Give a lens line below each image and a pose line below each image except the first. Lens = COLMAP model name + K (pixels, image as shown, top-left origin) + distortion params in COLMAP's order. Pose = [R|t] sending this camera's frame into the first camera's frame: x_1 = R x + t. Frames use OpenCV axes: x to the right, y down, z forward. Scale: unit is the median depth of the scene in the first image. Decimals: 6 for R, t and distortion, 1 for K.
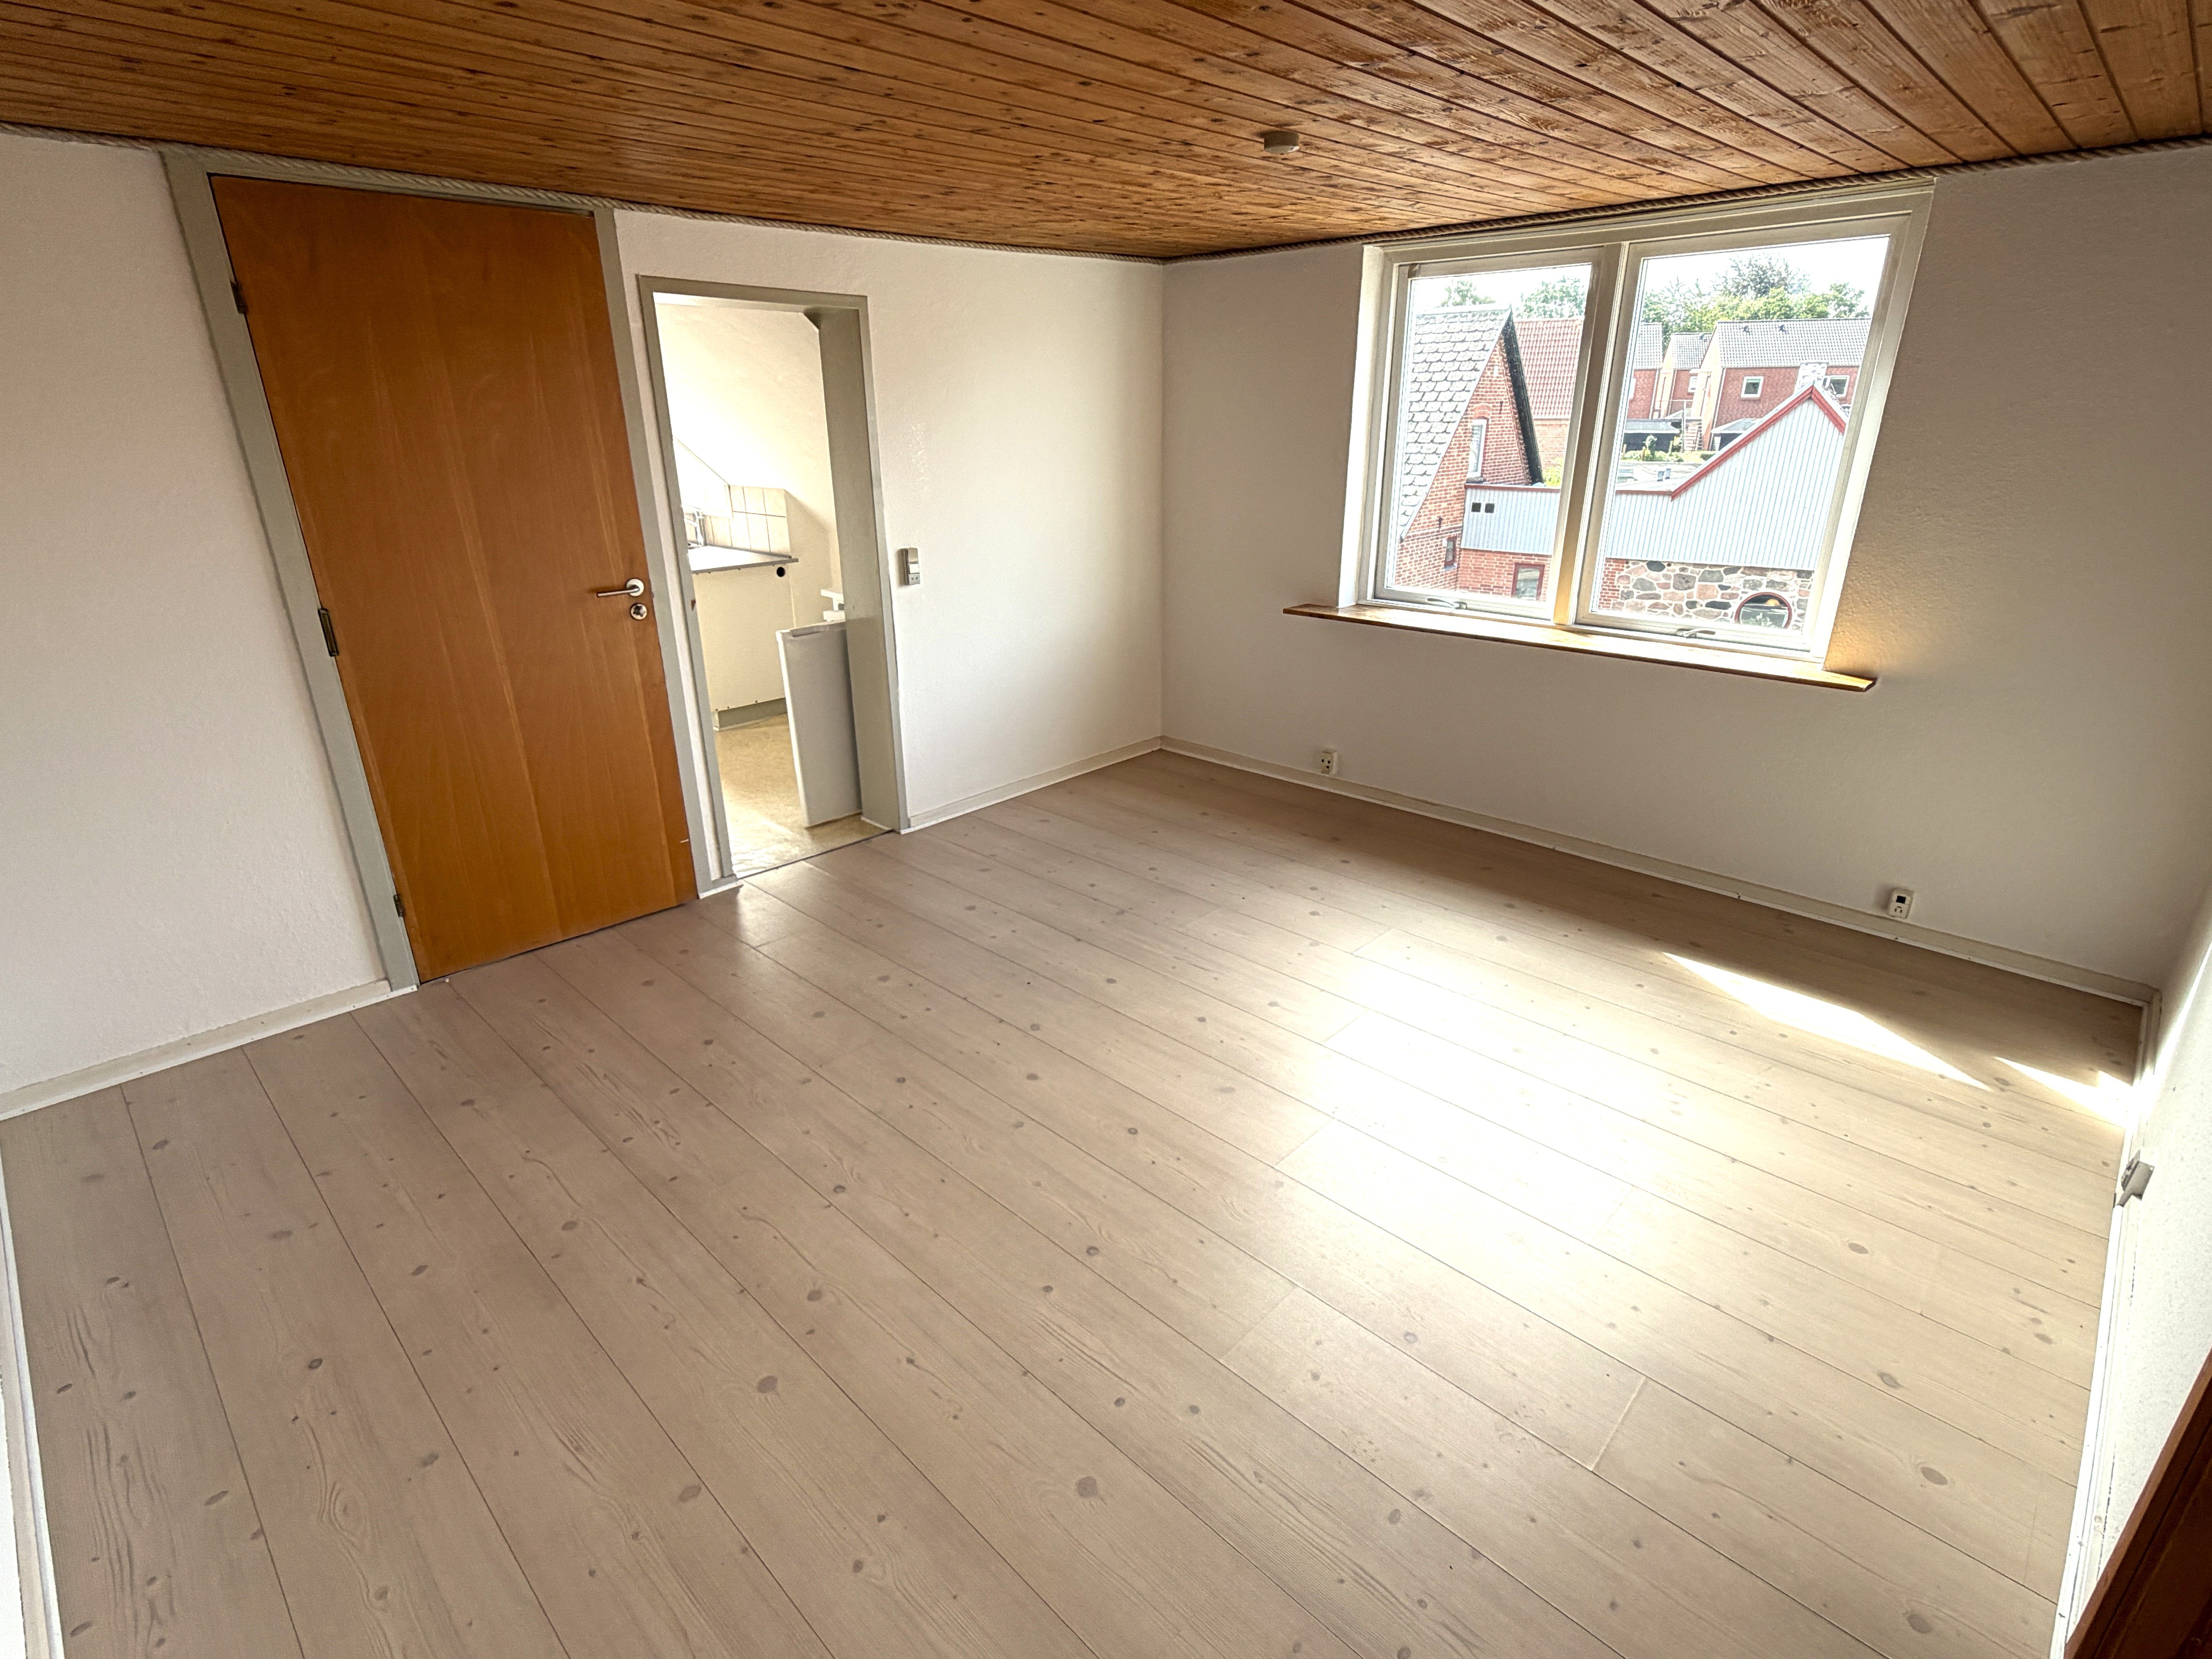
lens RADIAL K [[1090.7, 0, 1105.2], [0, 1090.7, 825.6], [0, 0, 1]] dist [0.006086, -0.000515]
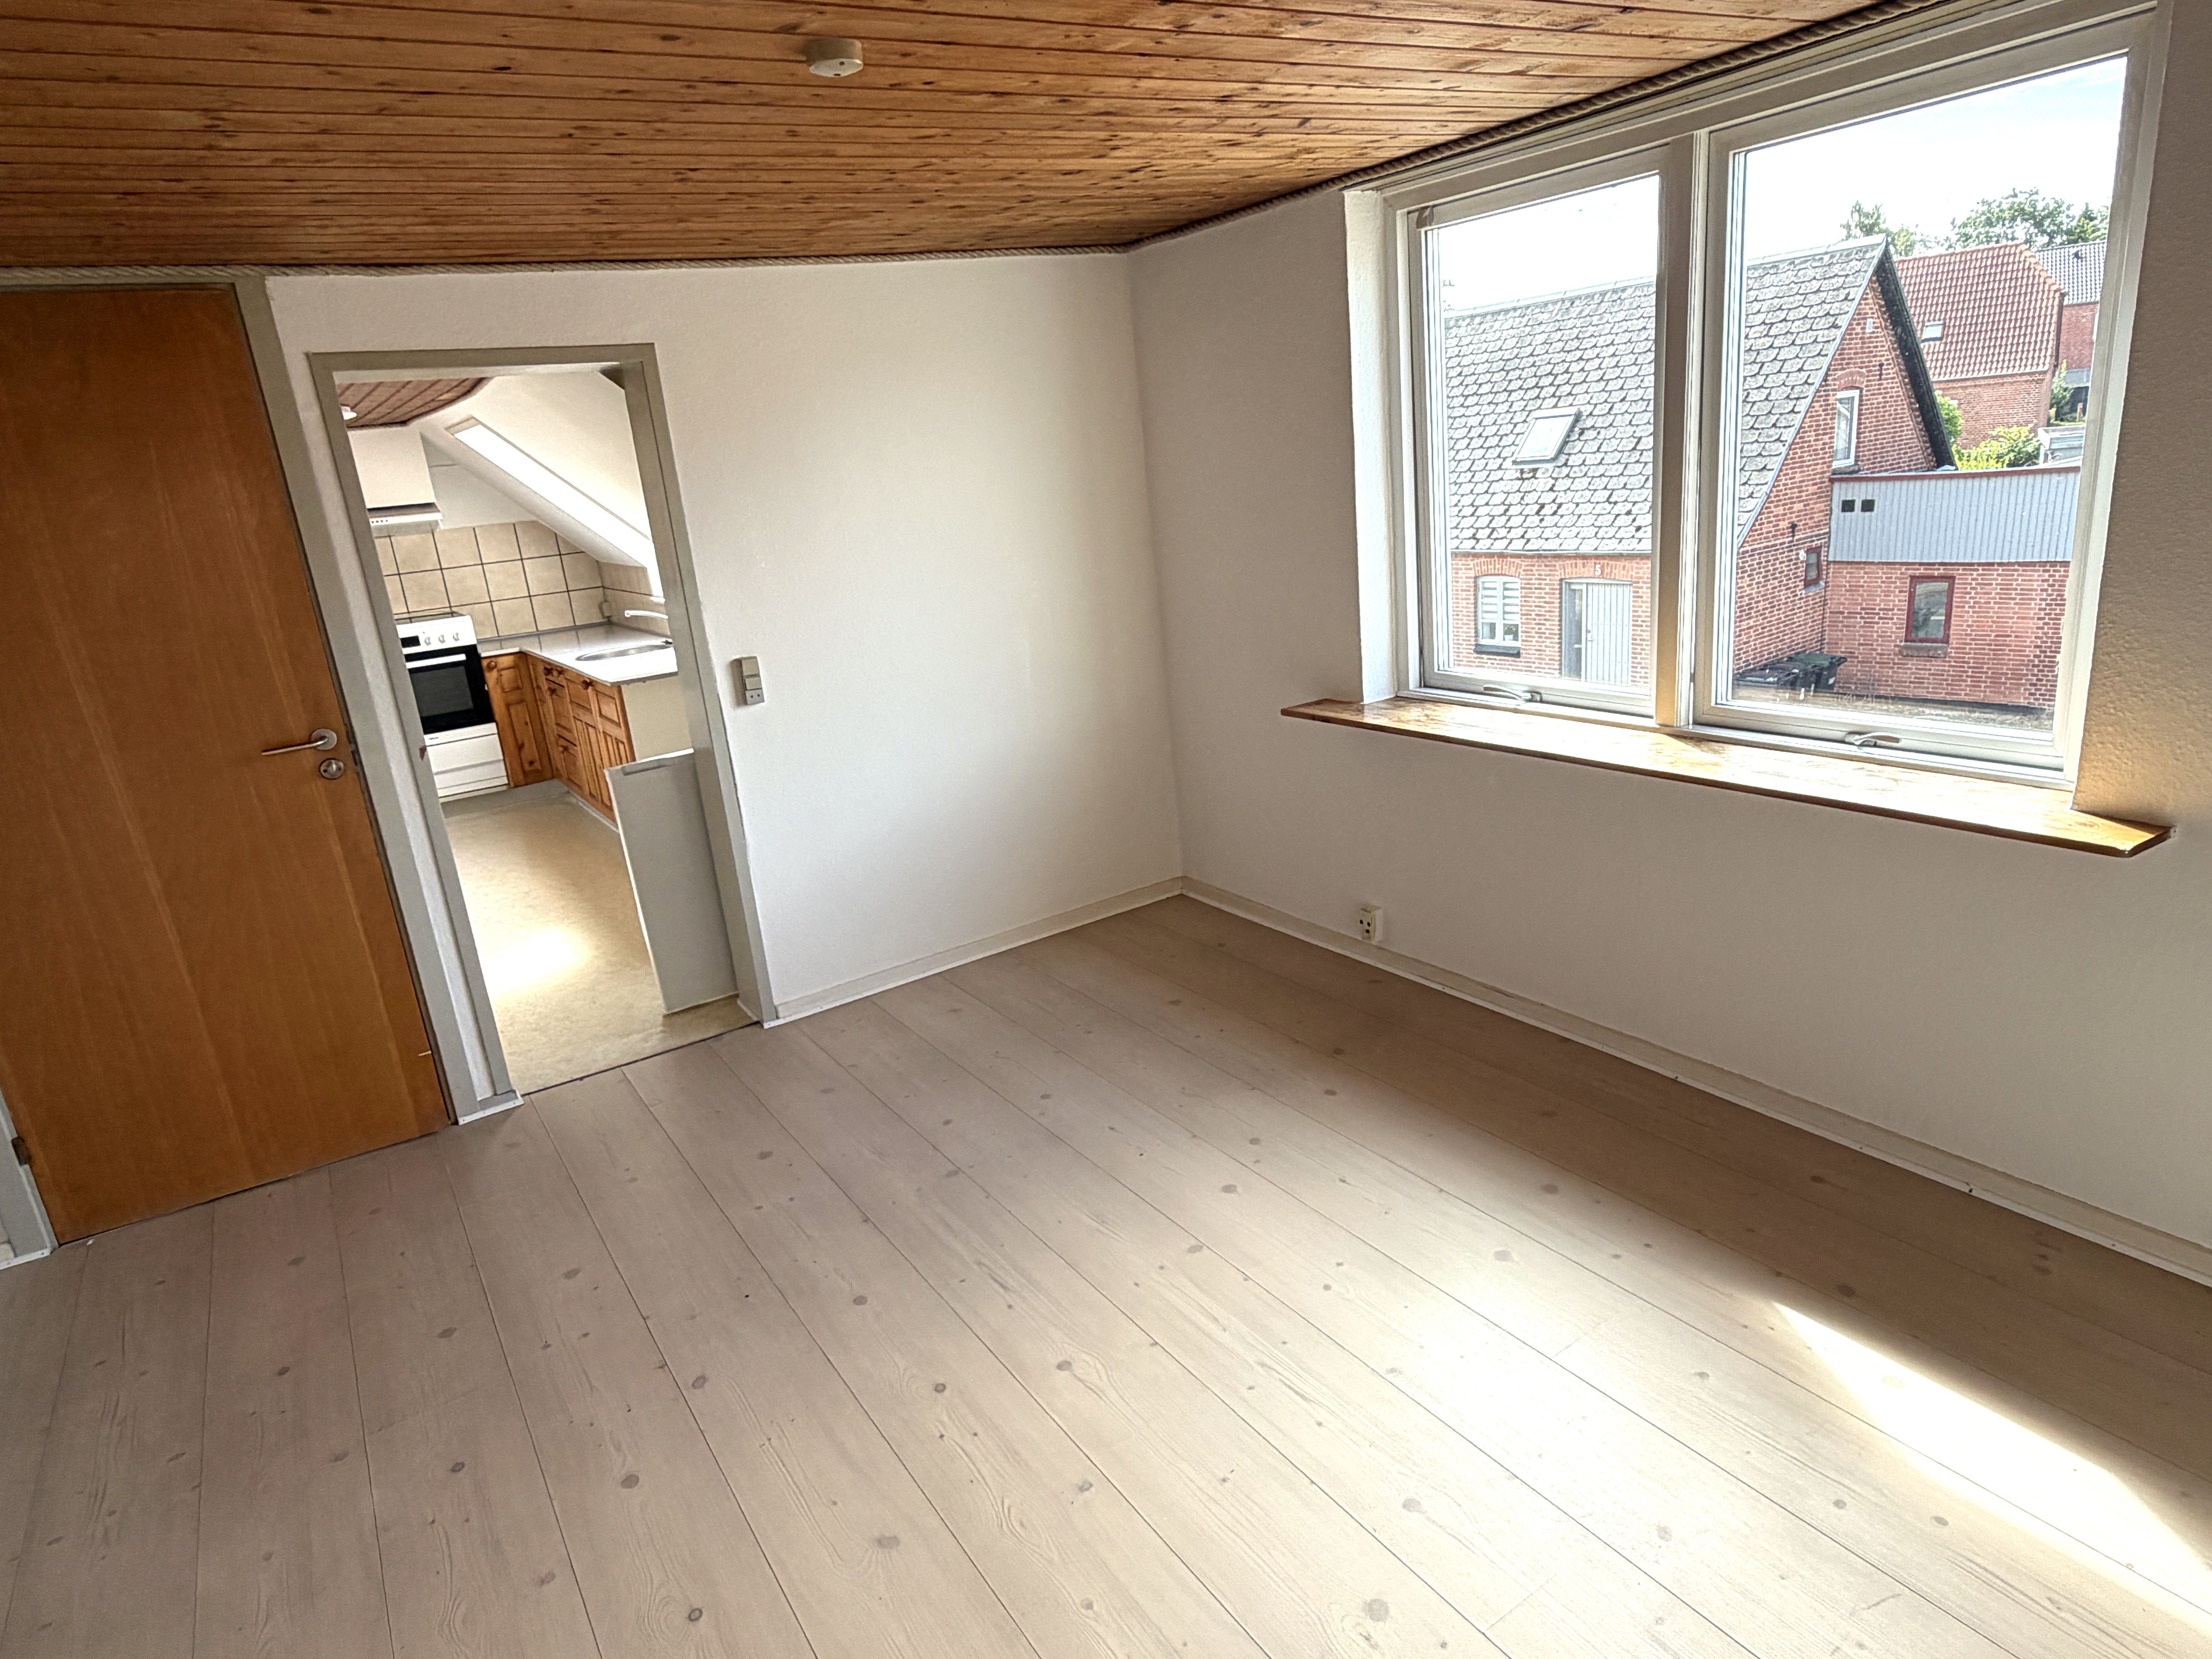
lens RADIAL K [[1295.3, 0, 1101.8], [0, 1295.3, 830.4], [0, 0, 1]] dist [0.003183, 0.002886]
pose [[0.971167, -0.018999, -0.237643, 0.271085], [0.003260, 0.997785, -0.066447, -0.072783], [0.238379, 0.063757, 0.969077, 0.191642]]
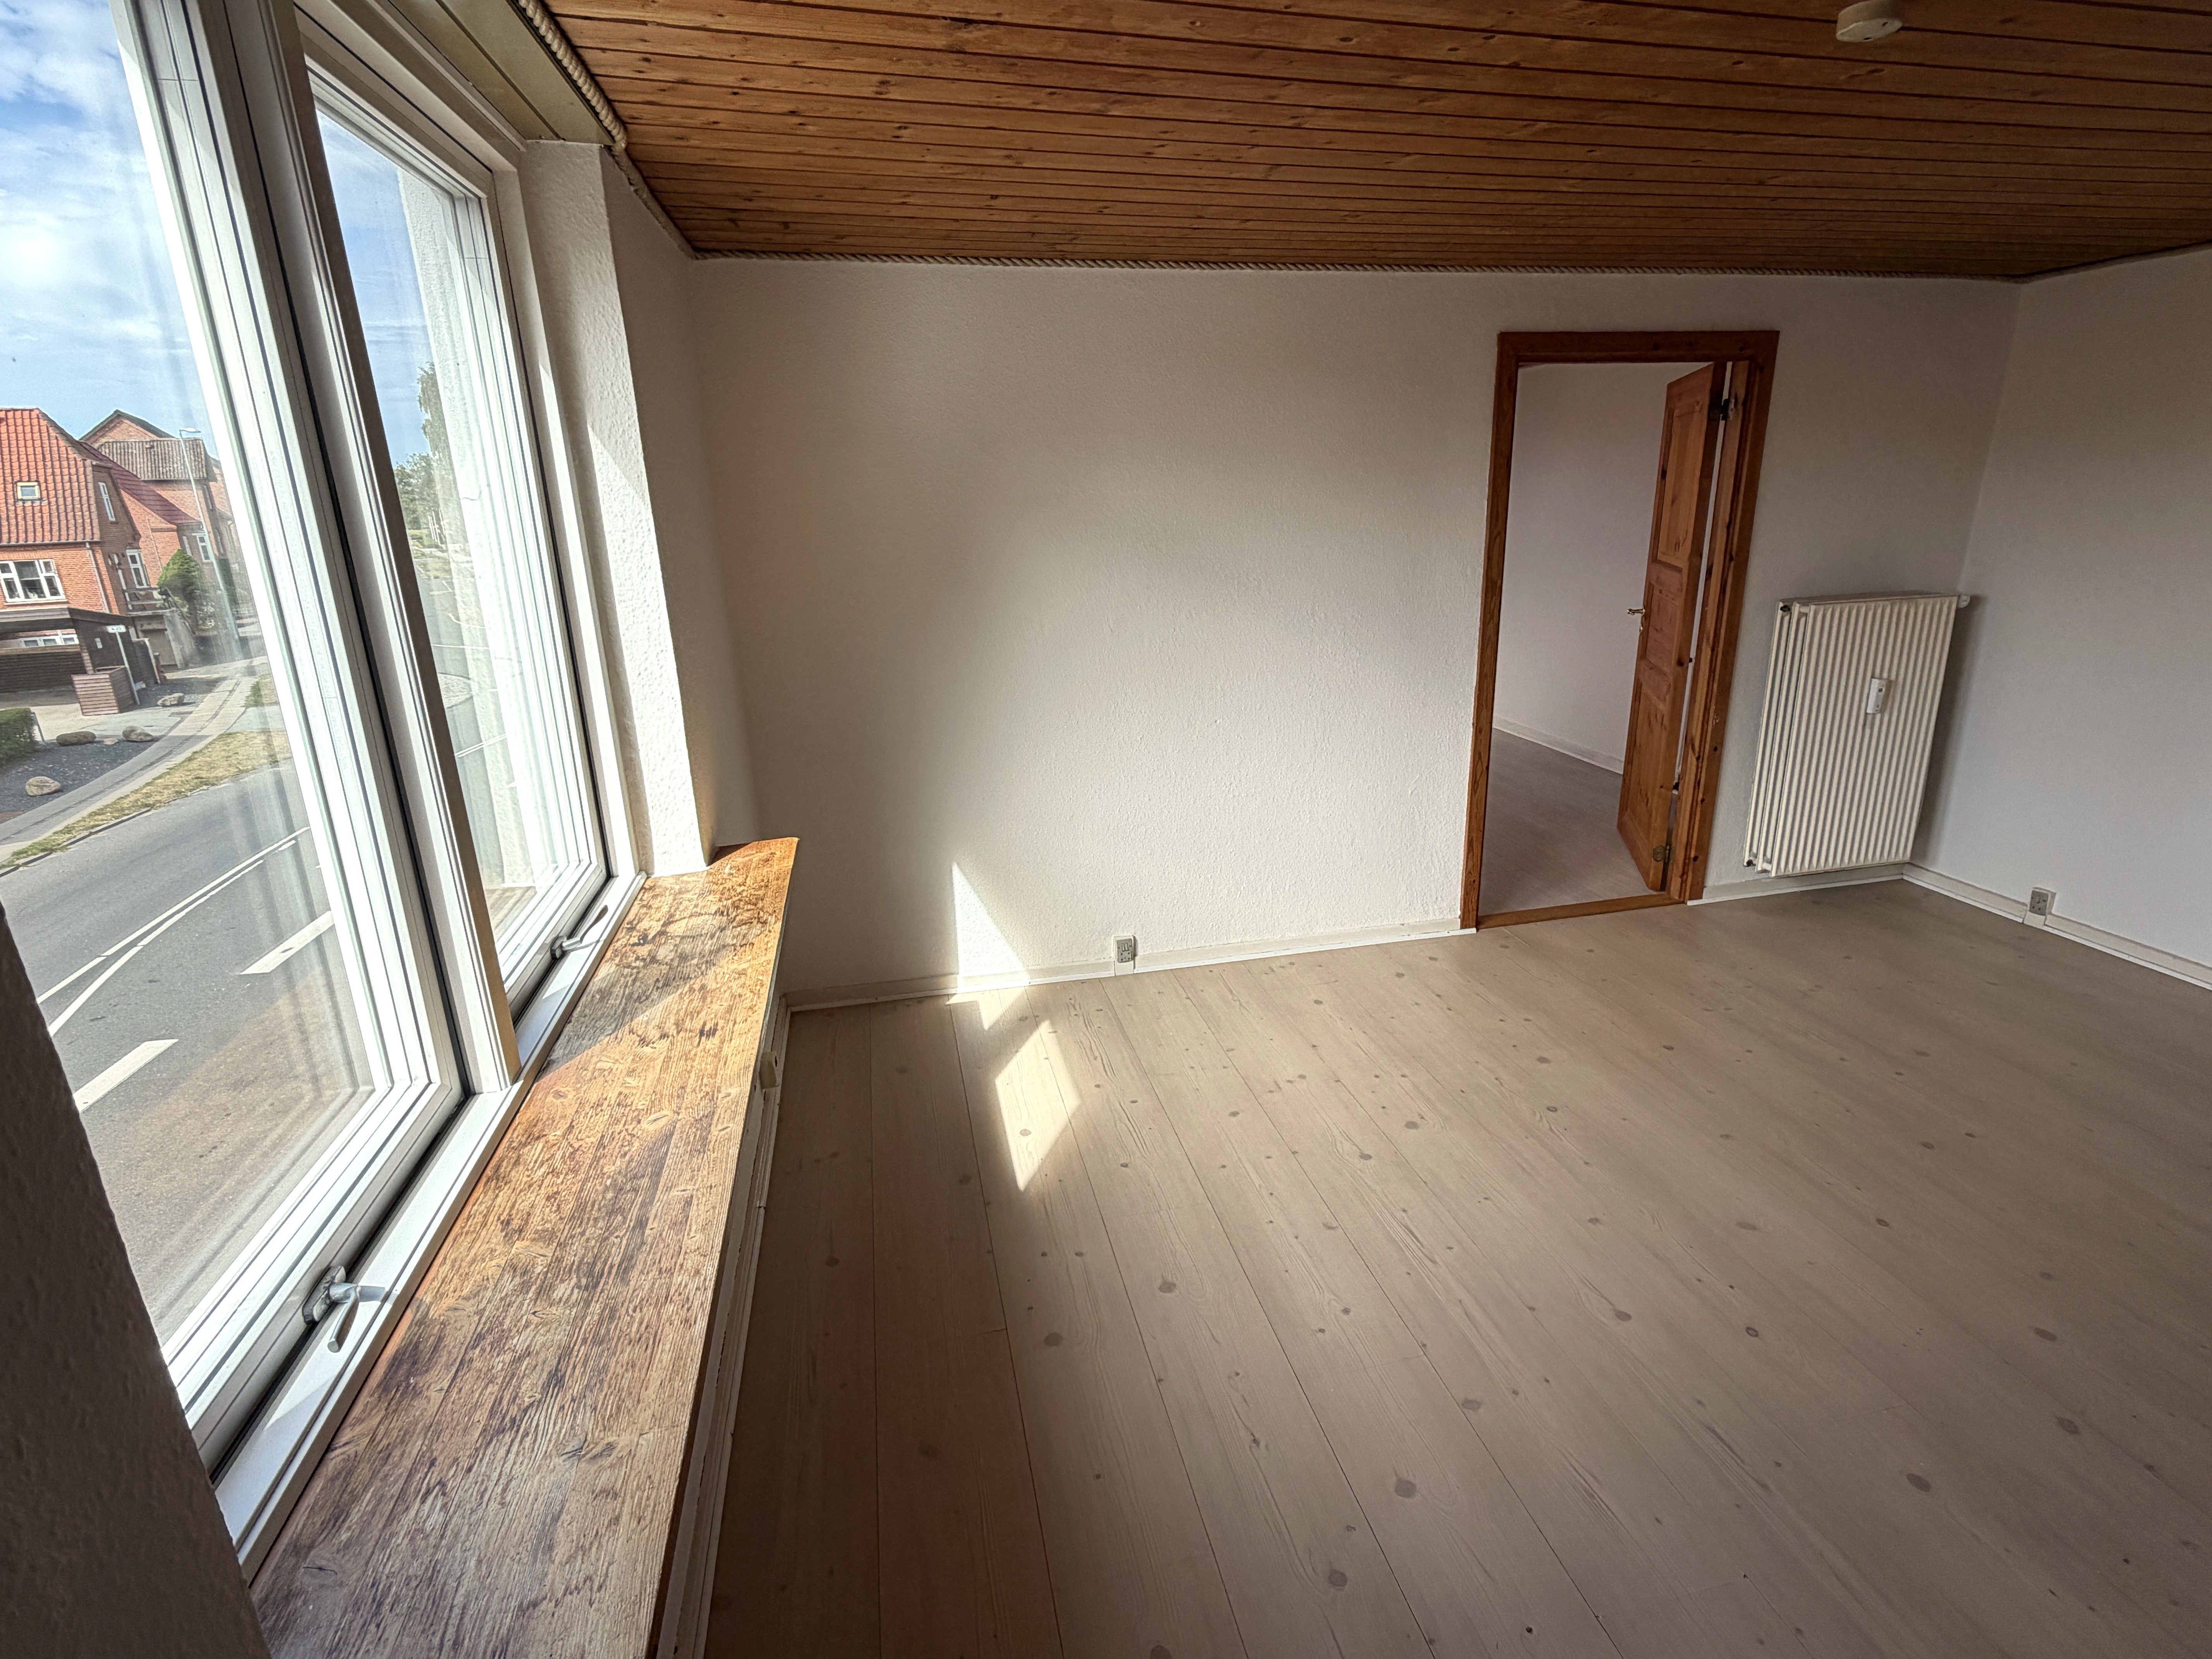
lens RADIAL K [[1090.7, 0, 1115.5], [0, 1090.7, 817.4], [0, 0, 1]] dist [0.006086, -0.000515]
pose [[-0.833040, -0.131756, 0.537293, 0.069232], [0.229993, 0.800828, 0.552971, -0.399277], [-0.503137, 0.584221, -0.636819, 1.060948]]
